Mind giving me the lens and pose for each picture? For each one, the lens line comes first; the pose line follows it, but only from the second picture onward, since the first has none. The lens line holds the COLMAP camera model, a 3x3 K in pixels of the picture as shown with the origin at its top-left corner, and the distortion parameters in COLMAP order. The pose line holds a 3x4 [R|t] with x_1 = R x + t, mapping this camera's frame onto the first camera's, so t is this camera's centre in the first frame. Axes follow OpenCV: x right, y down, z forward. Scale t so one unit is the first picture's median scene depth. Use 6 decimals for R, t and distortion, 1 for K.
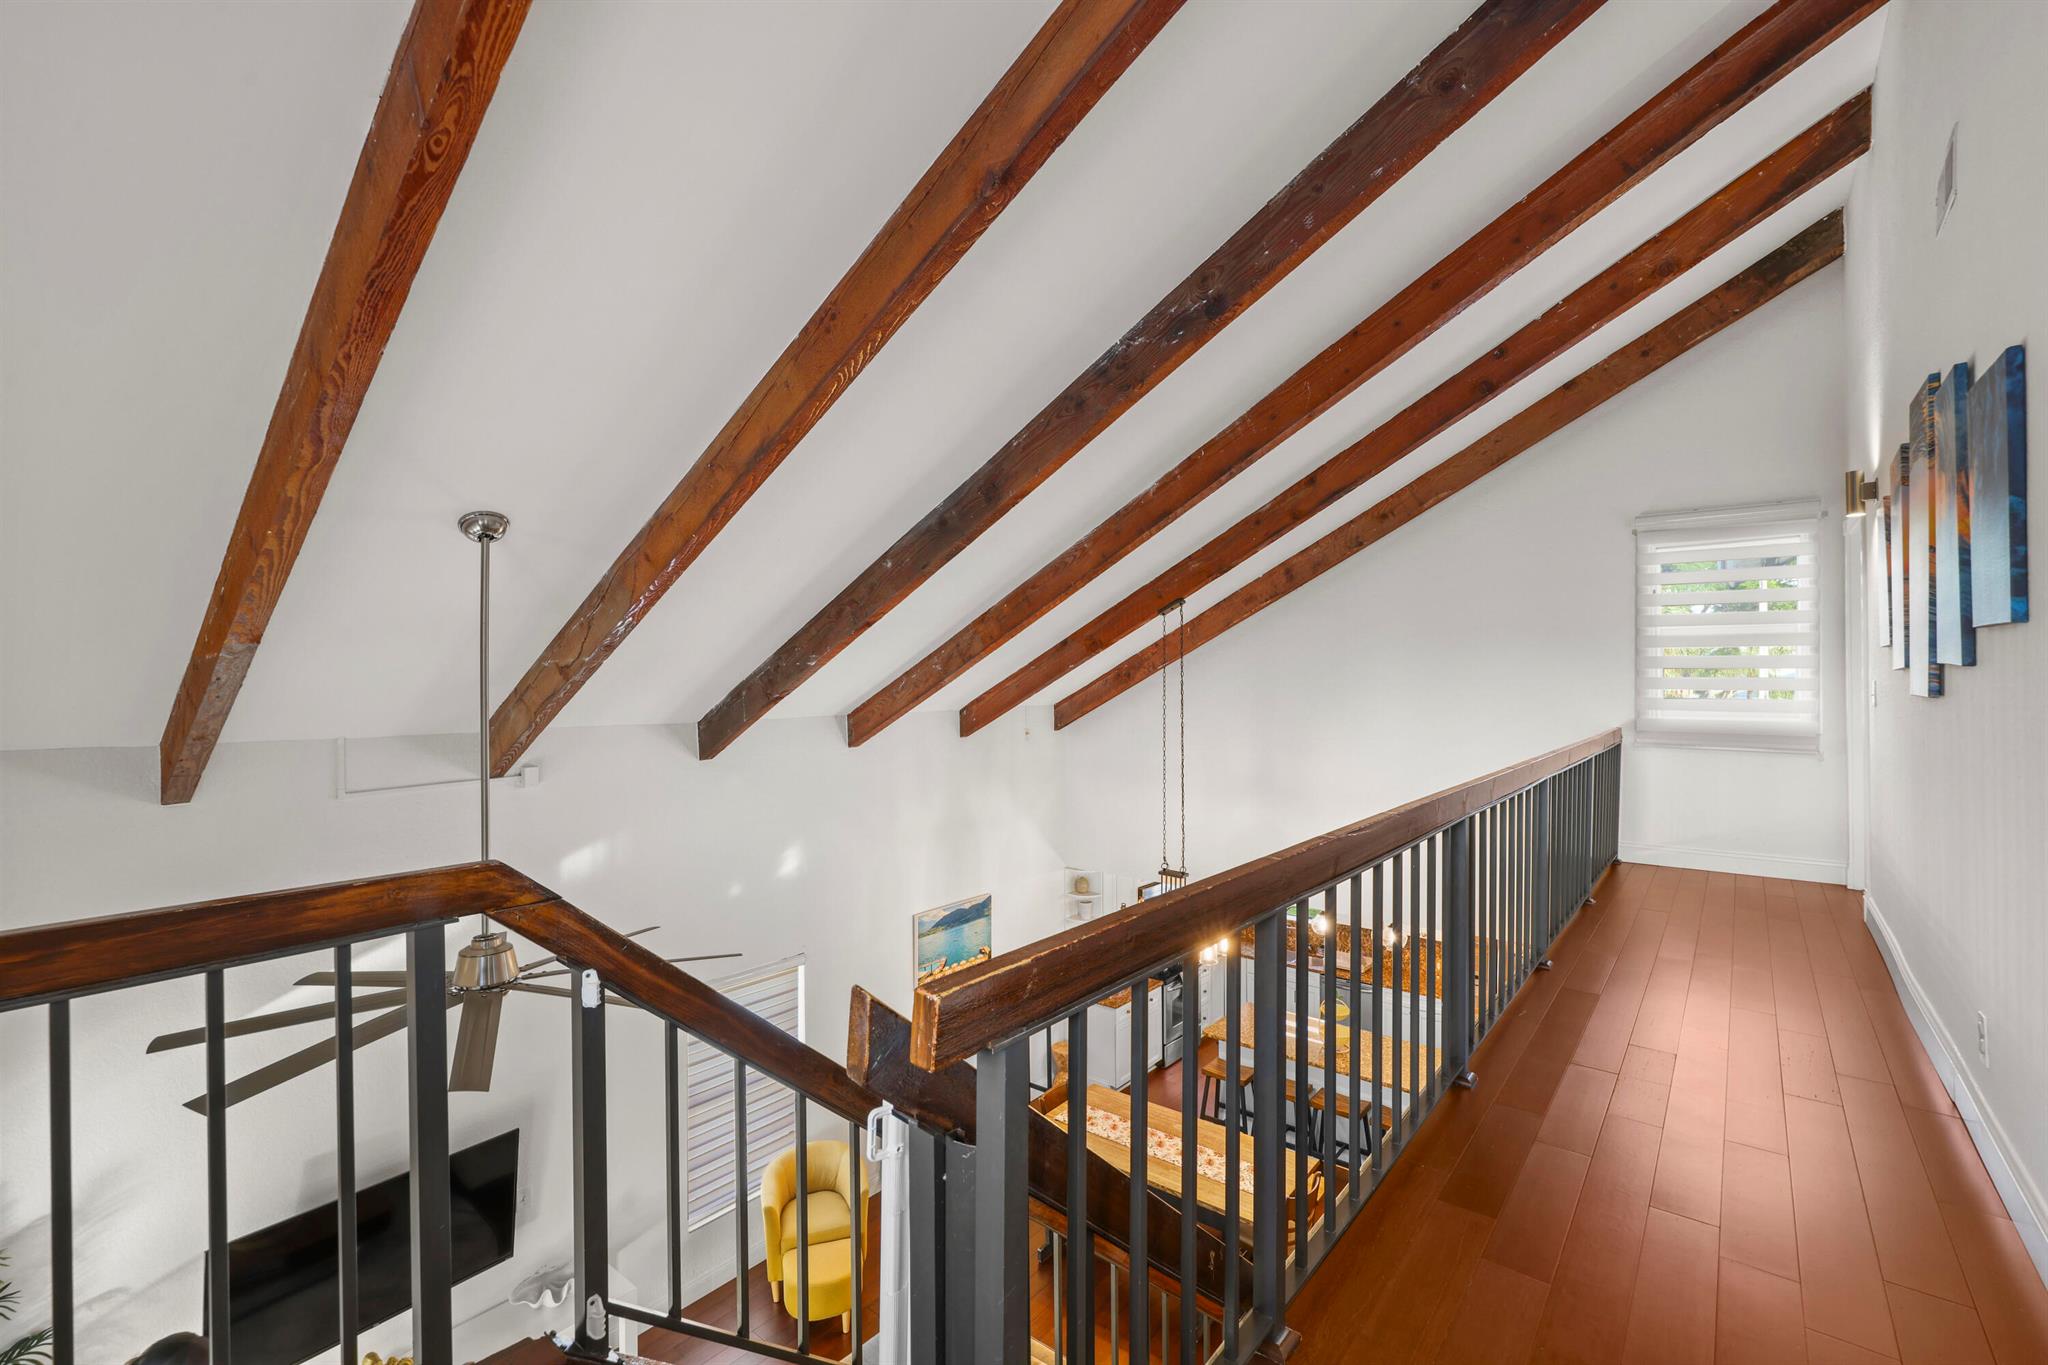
lens RADIAL K [[865.0, 0, 1027.0], [0, 865.0, 688.0], [0, 0, 1]] dist [-0.001162, -0.000007]
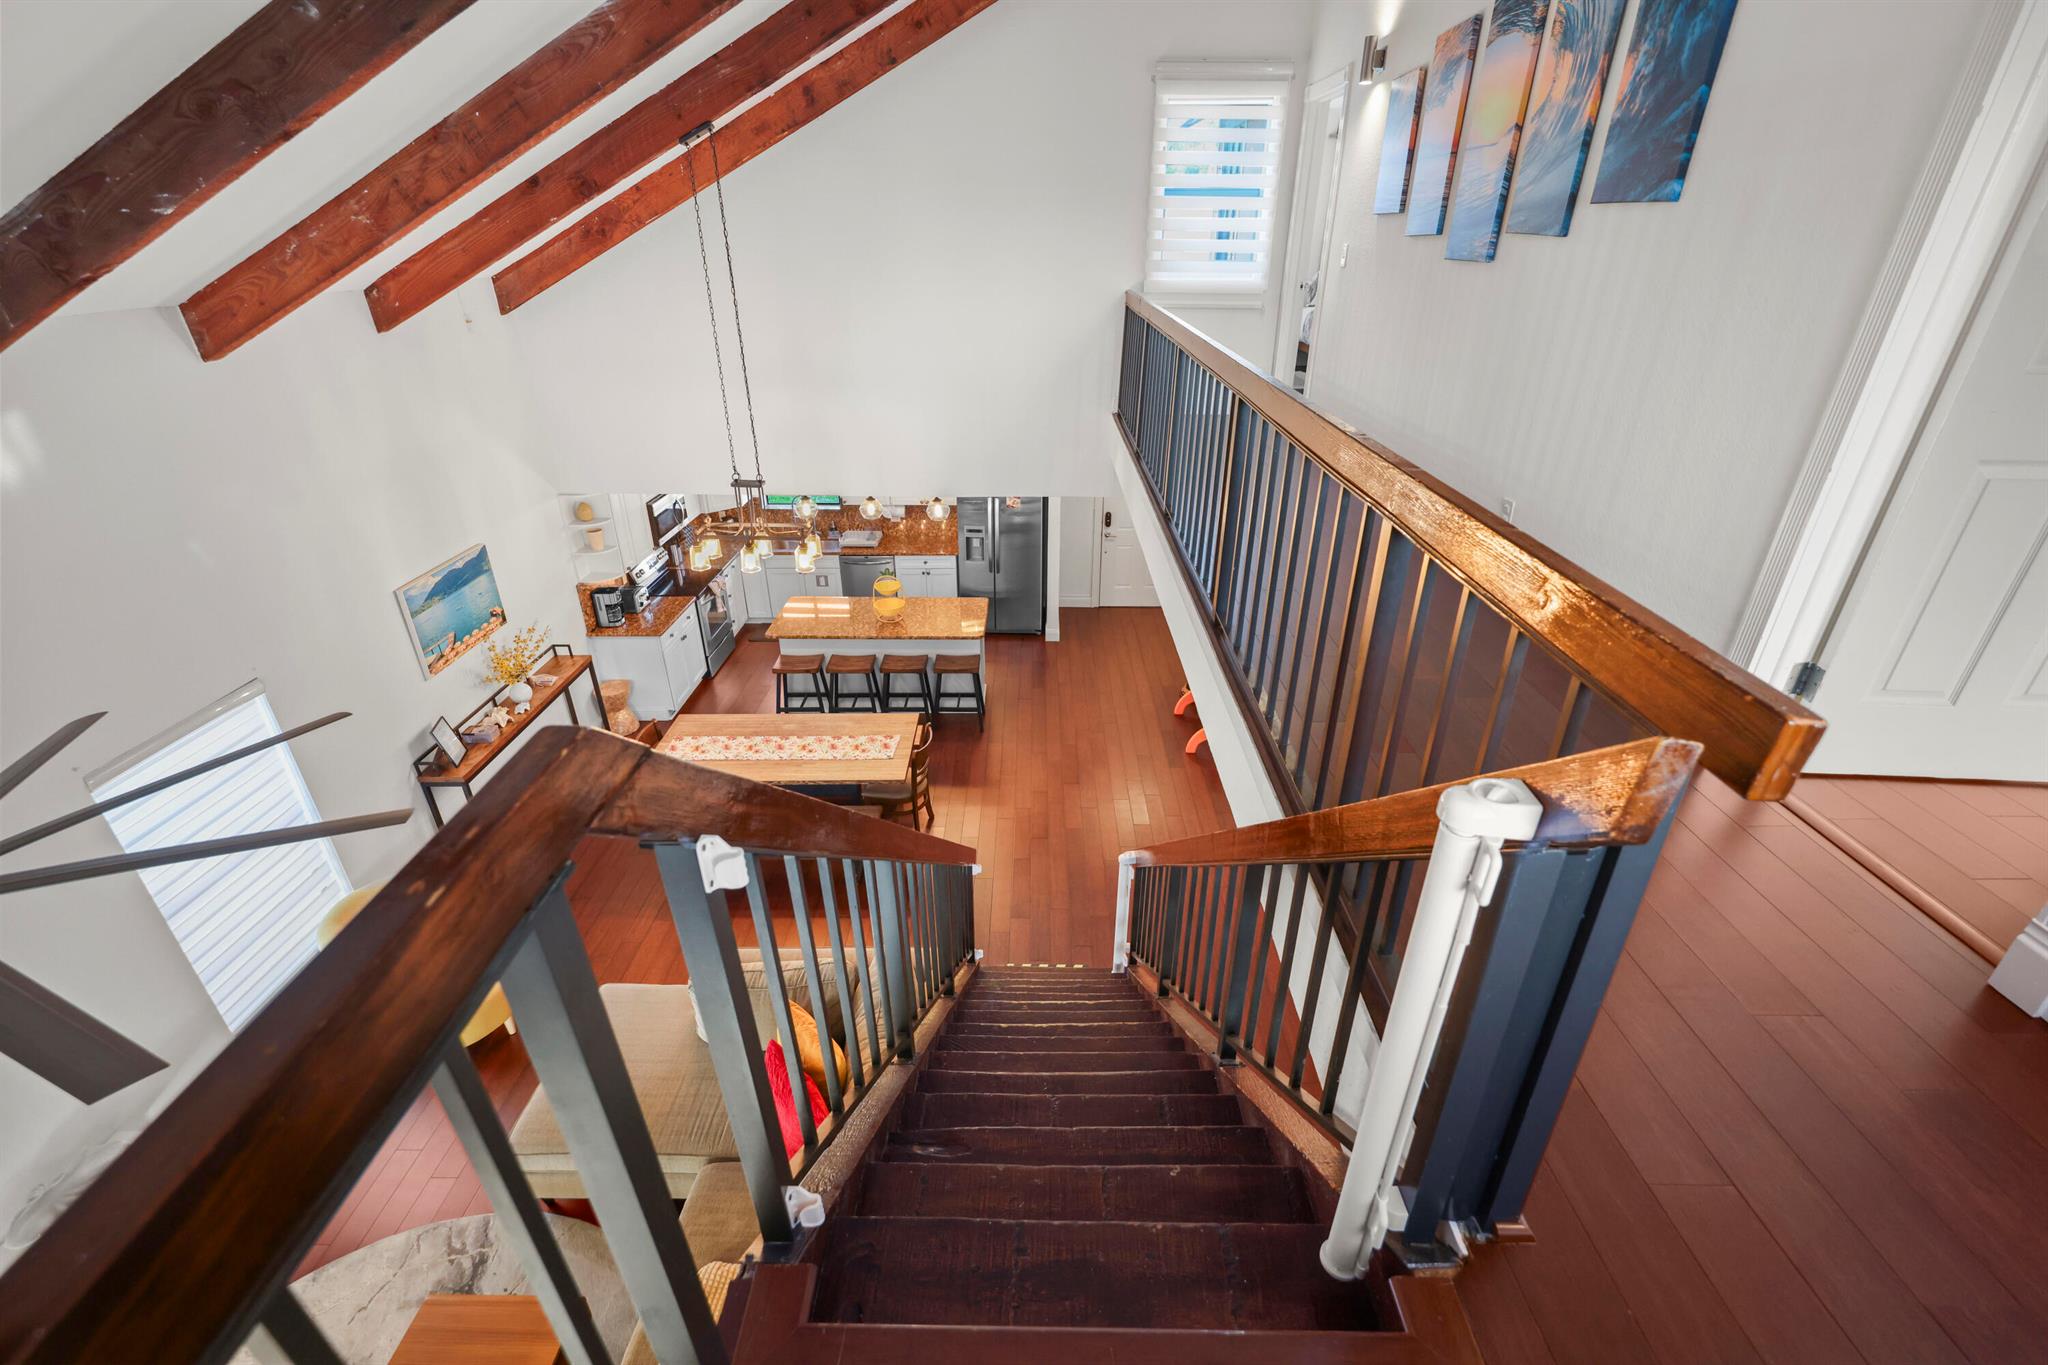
lens RADIAL K [[865.0, 0, 1015.9], [0, 865.0, 680.2], [0, 0, 1]] dist [-0.001162, -0.000007]
pose [[0.786819, -0.278936, 0.550555, -0.158205], [0.002011, 0.893198, 0.449660, -0.005463], [-0.617181, -0.352694, 0.703346, 0.123342]]
